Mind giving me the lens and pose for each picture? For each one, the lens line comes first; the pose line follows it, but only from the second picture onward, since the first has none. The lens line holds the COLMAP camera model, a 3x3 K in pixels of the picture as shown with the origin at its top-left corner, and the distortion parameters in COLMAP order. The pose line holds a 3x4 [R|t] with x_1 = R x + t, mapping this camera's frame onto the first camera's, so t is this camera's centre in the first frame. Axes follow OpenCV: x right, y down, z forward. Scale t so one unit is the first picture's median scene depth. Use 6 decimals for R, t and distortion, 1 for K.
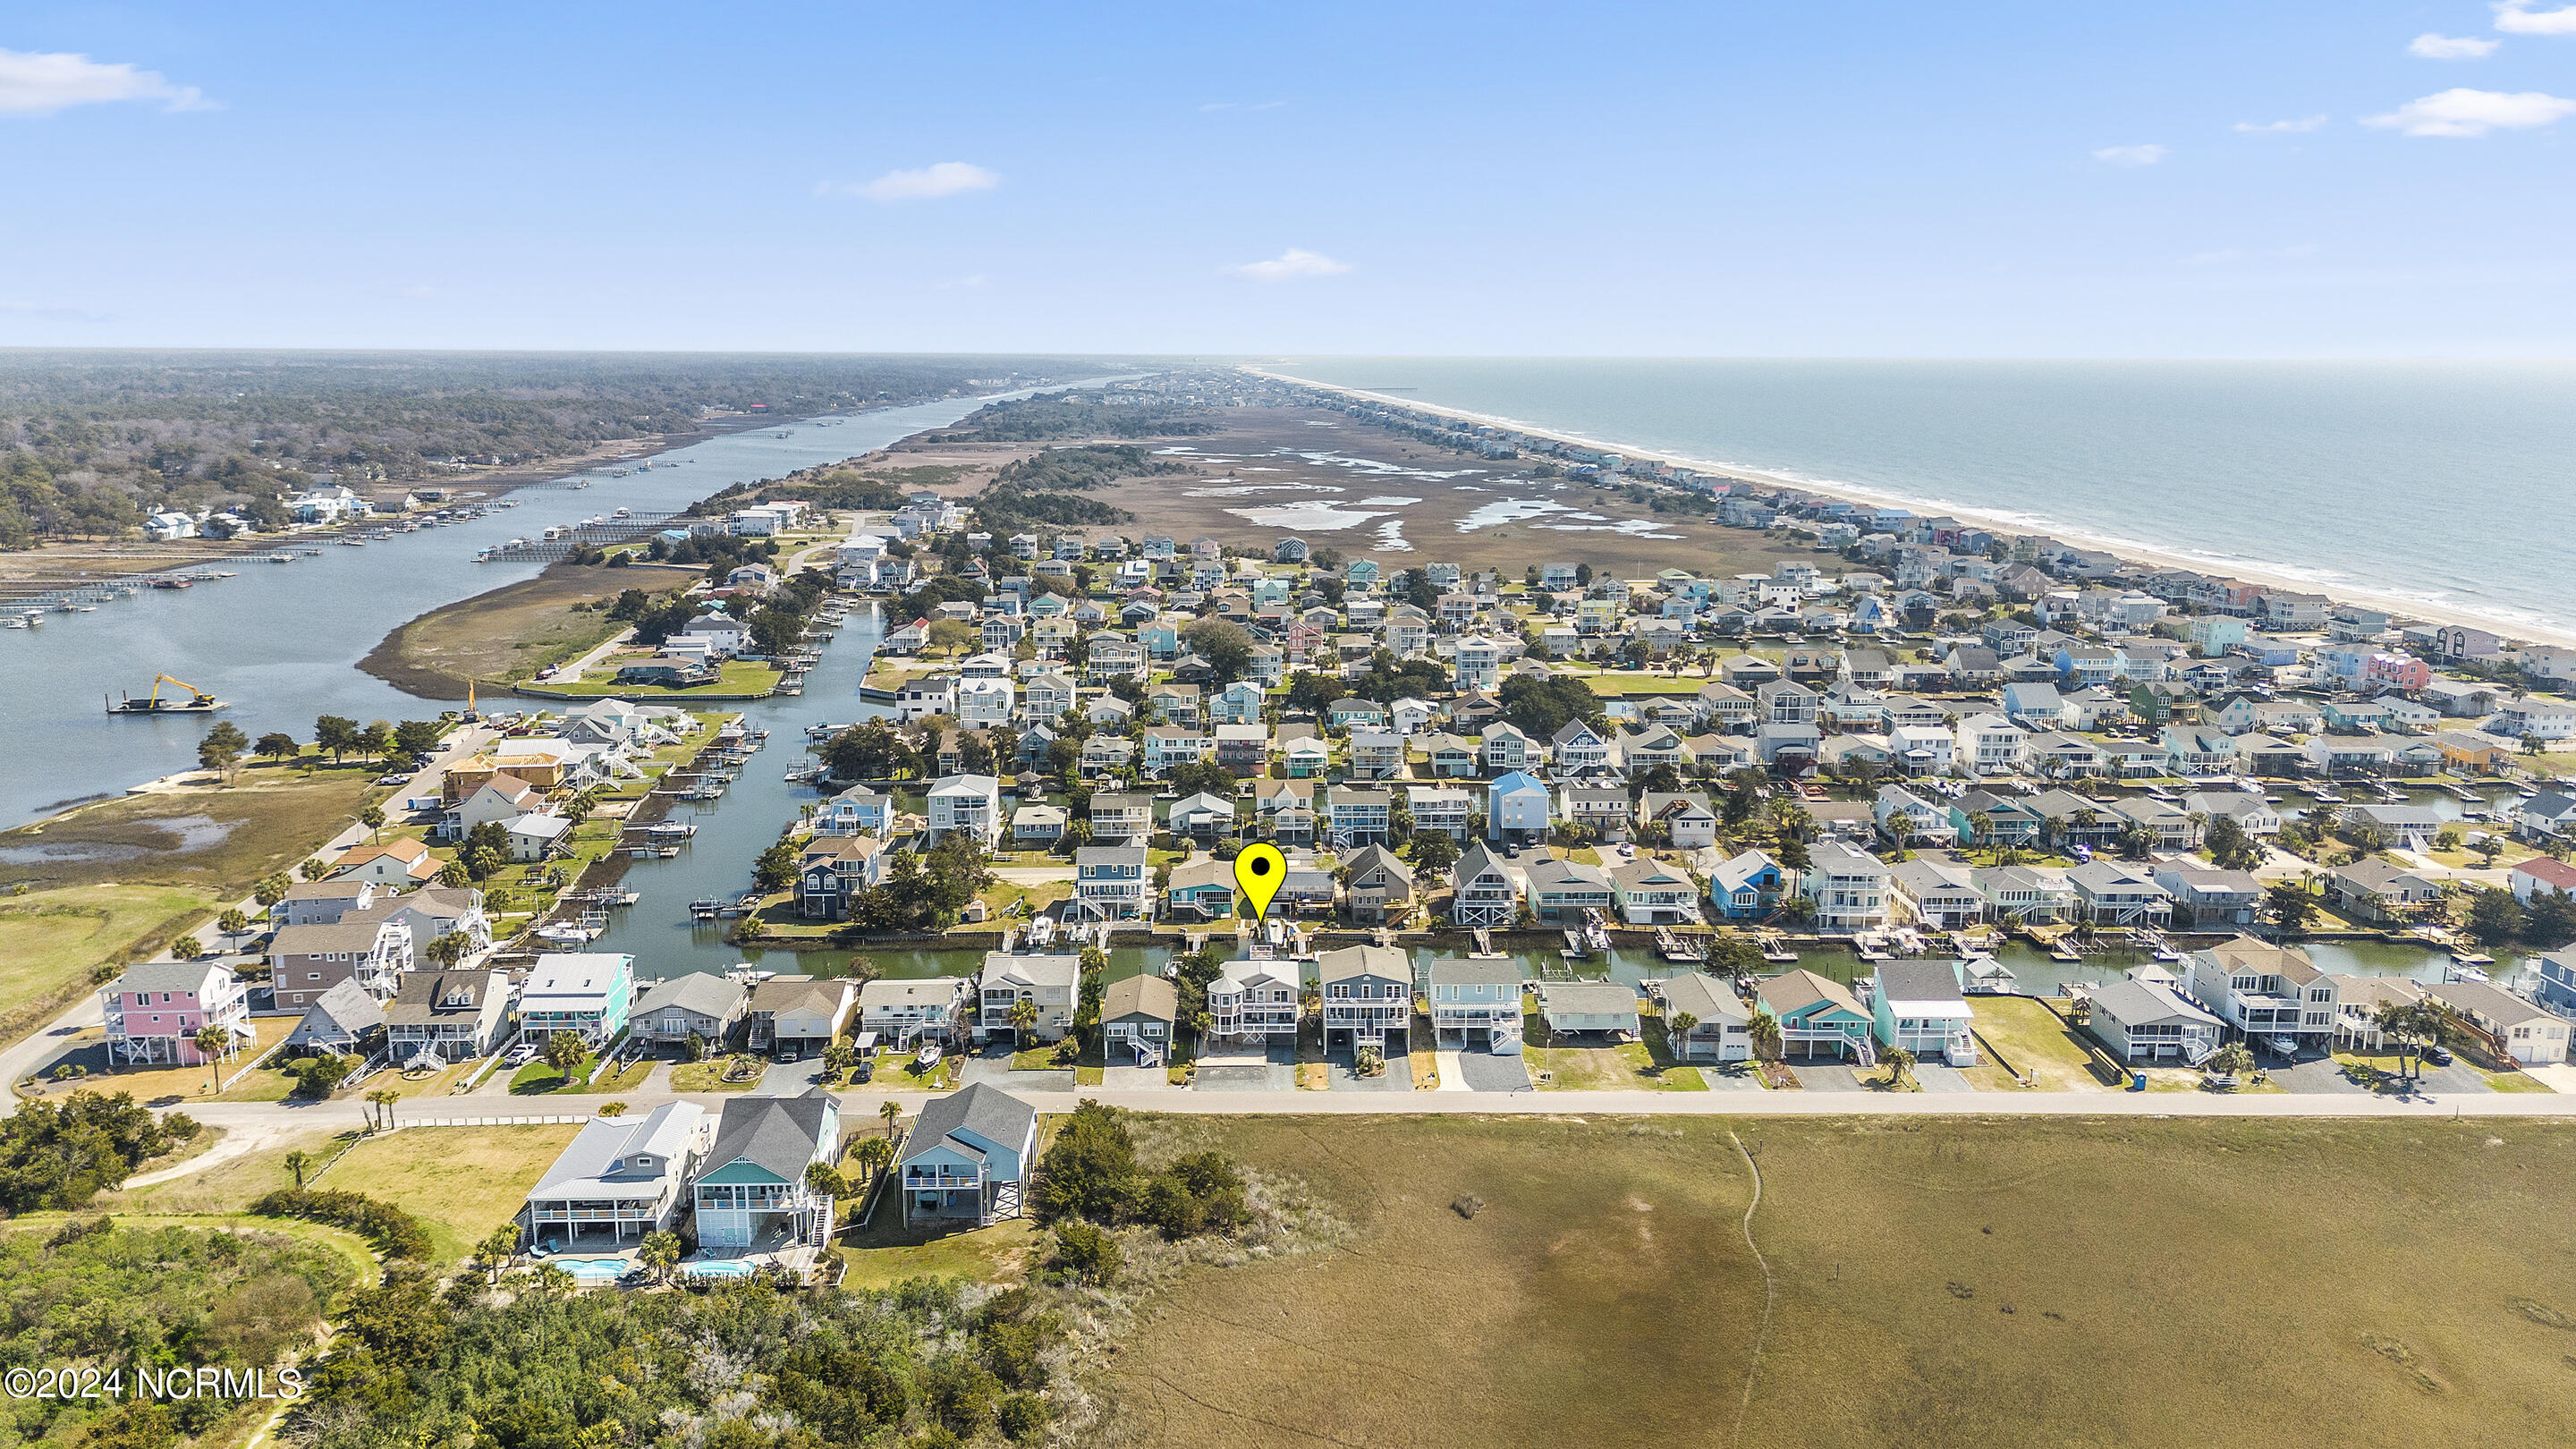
lens RADIAL K [[1845.4, 0, 1299.2], [0, 1845.4, 725.5], [0, 0, 1]] dist [0.047998, -0.002540]
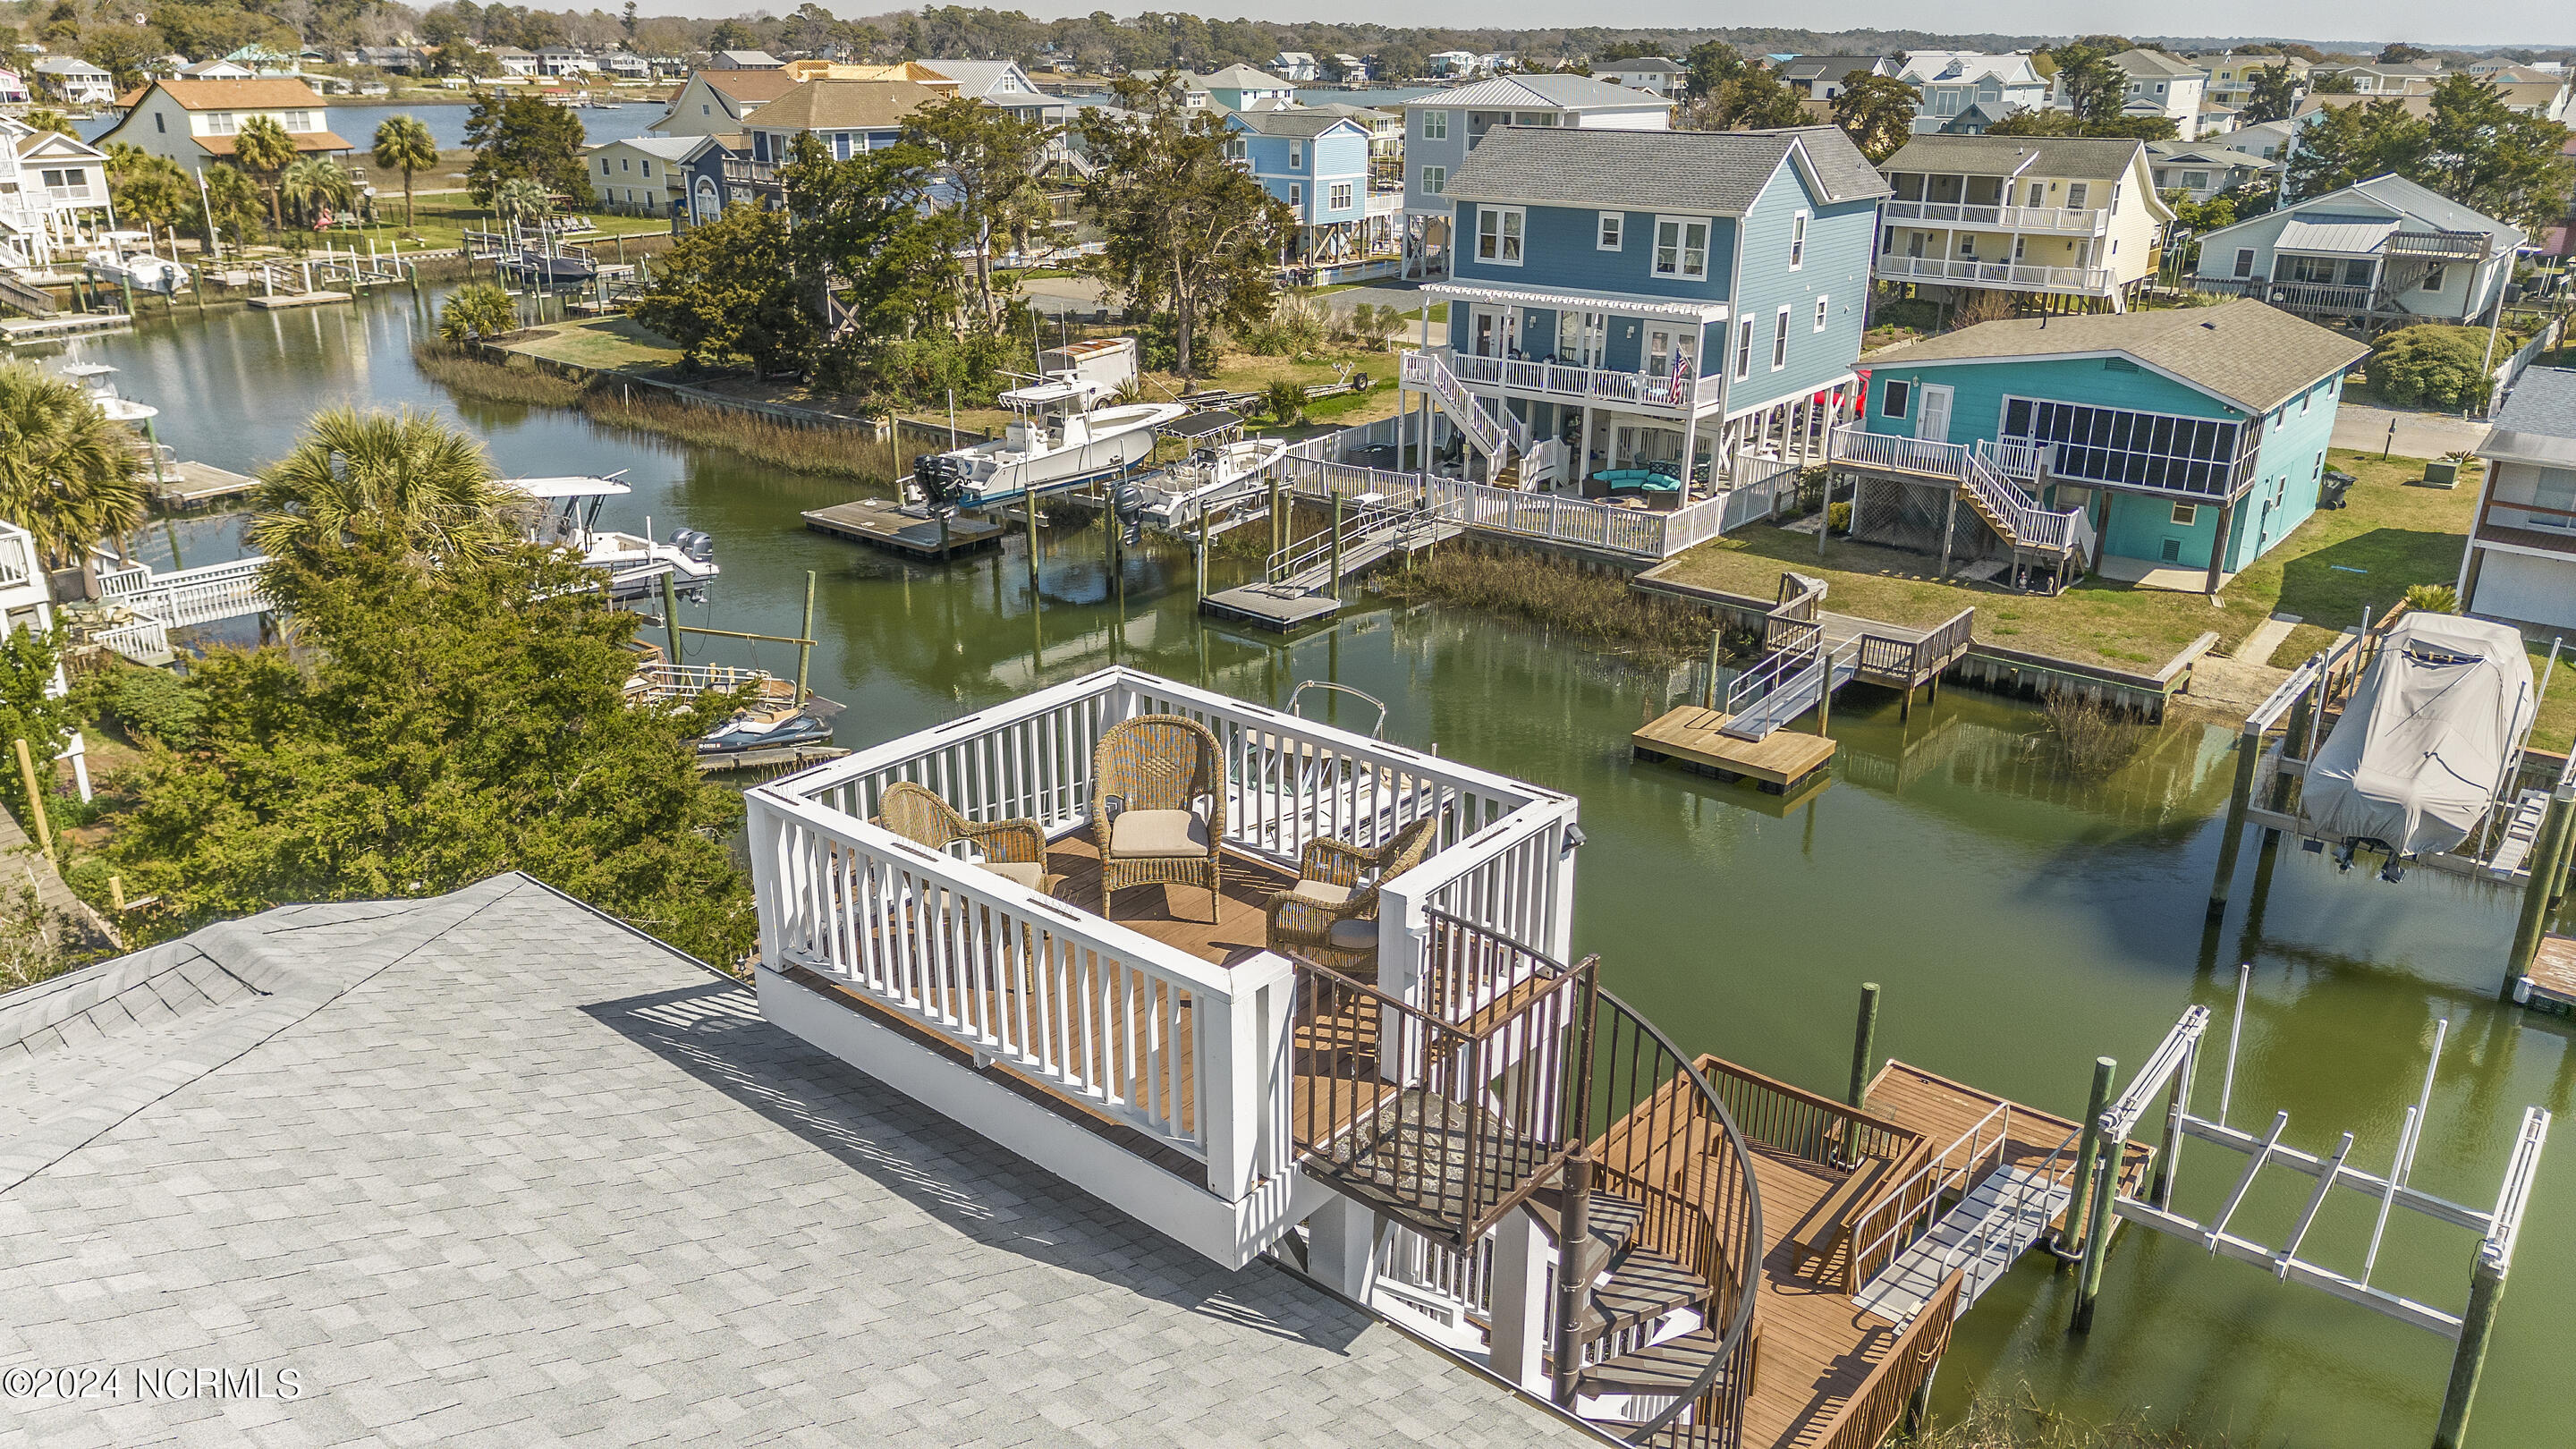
lens RADIAL K [[1845.4, 0, 1284.4], [0, 1845.4, 726.4], [0, 0, 1]] dist [0.047998, -0.002540]
pose [[0.768650, 0.226766, -0.598125, 0.000852], [-0.139180, 0.971941, 0.189630, 0.089006], [0.624344, -0.062512, 0.778644, 0.766421]]
